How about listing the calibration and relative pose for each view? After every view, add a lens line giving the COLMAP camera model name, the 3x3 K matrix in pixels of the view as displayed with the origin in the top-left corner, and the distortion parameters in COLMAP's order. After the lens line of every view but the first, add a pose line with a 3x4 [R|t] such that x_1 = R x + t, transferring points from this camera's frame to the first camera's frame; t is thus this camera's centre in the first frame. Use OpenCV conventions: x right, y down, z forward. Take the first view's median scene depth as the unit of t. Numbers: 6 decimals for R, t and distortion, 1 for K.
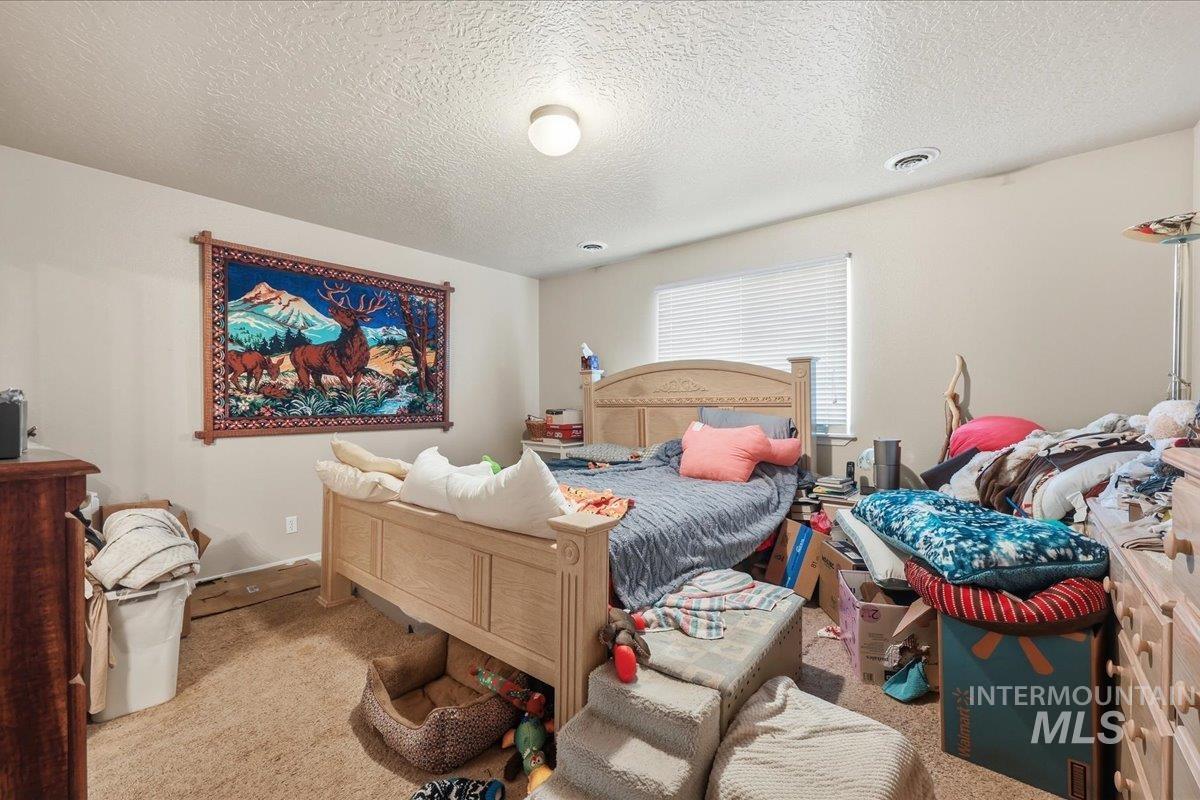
lens RADIAL K [[492.8, 0, 599.6], [0, 492.8, 400.1], [0, 0, 1]] dist [0.000046, 0.000177]
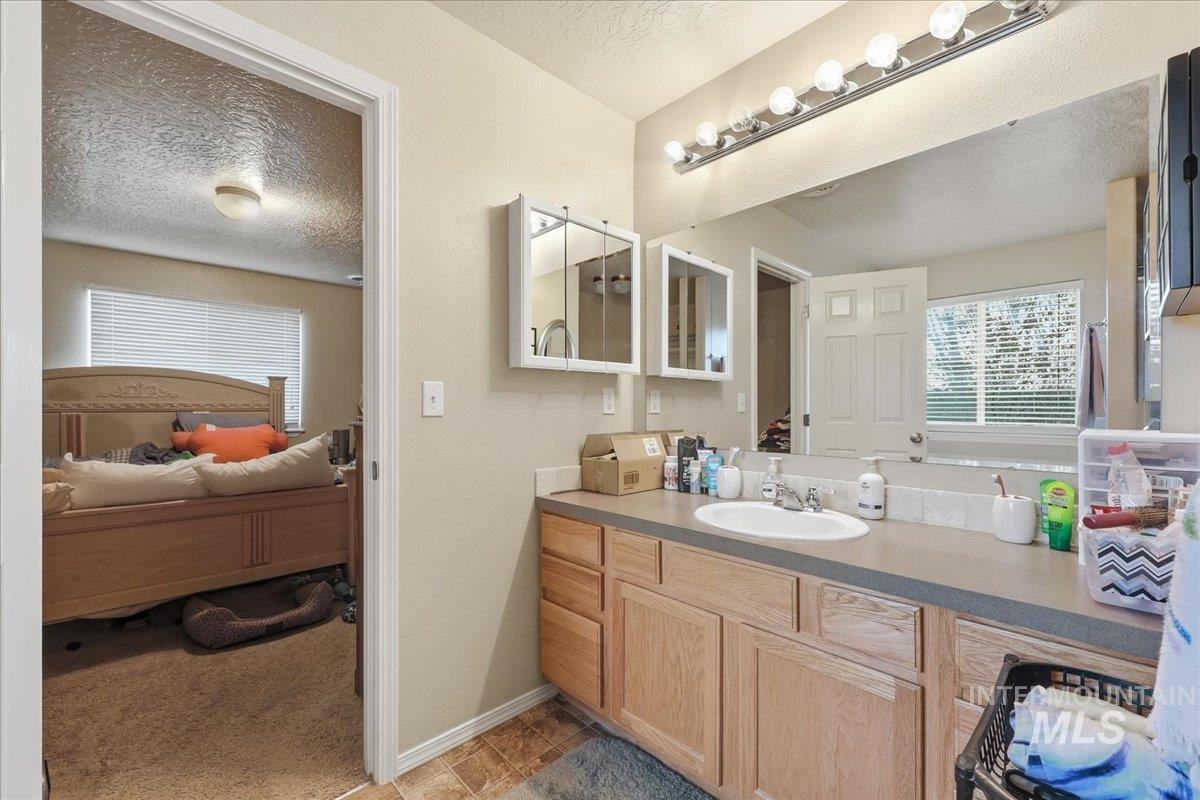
lens RADIAL K [[492.8, 0, 598.6], [0, 492.8, 408.2], [0, 0, 1]] dist [0.000046, 0.000177]
pose [[0.111879, 0.006520, 0.993700, -0.898610], [-0.006080, 0.999964, -0.005877, 0.007401], [-0.993703, -0.005384, 0.111915, -0.081915]]
